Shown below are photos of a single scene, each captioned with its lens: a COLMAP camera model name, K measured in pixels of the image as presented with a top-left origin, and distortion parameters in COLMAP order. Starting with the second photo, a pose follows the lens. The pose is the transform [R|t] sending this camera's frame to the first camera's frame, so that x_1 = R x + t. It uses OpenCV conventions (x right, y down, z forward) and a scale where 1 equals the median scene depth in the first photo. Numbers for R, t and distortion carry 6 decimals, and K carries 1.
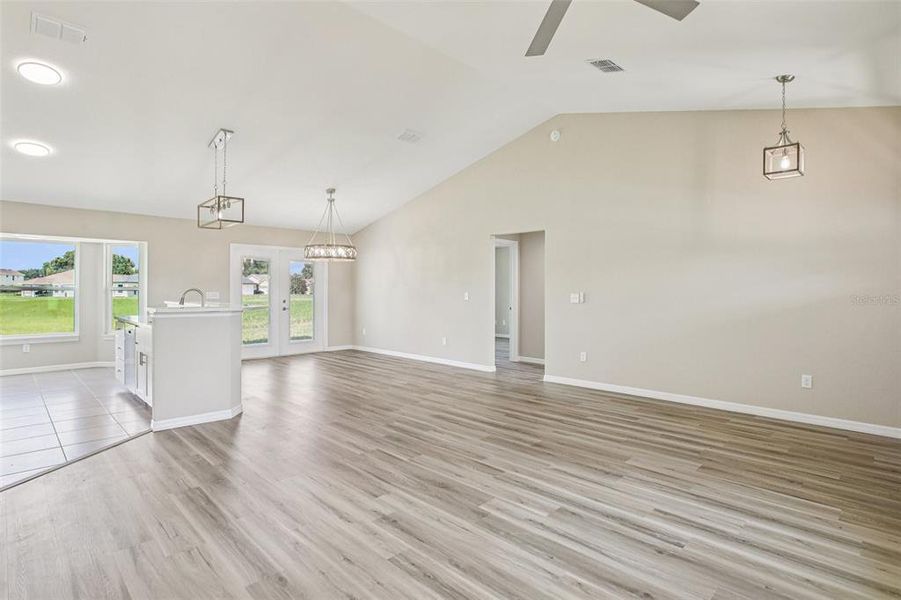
lens RADIAL K [[460.8, 0, 447.2], [0, 460.8, 290.1], [0, 0, 1]] dist [-0.051066, 0.025984]
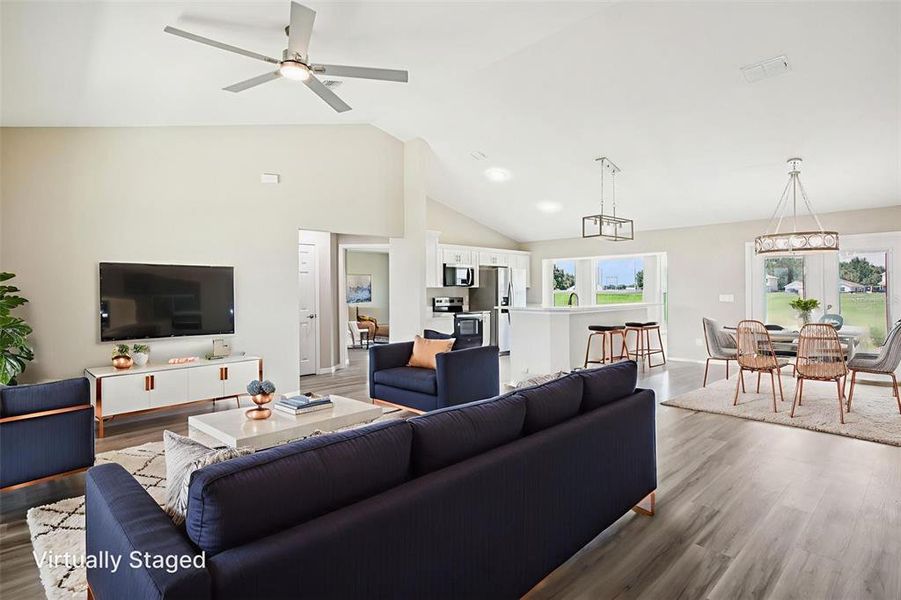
lens RADIAL K [[460.8, 0, 447.2], [0, 460.8, 290.1], [0, 0, 1]] dist [-0.051066, 0.025984]
pose [[-0.041588, -0.005866, -0.999118, 1.087123], [0.005537, 0.999966, -0.006101, -0.007126], [0.999119, -0.005786, -0.041554, 0.982384]]
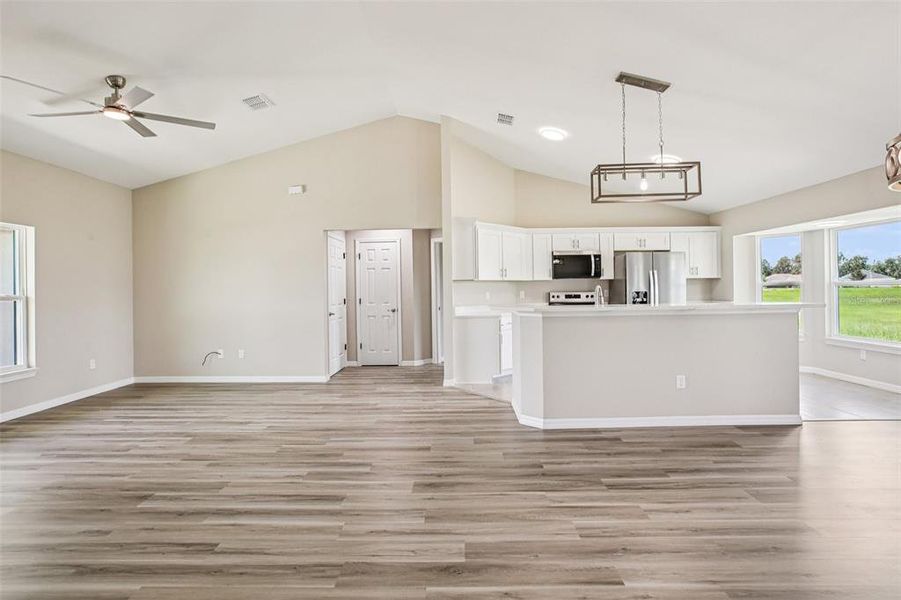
lens RADIAL K [[460.8, 0, 447.2], [0, 460.8, 290.1], [0, 0, 1]] dist [-0.051066, 0.025984]
pose [[-0.723629, 0.009338, -0.690126, 0.374736], [0.012357, 0.999923, 0.000572, 0.001379], [0.690078, -0.008114, -0.723689, 2.047368]]
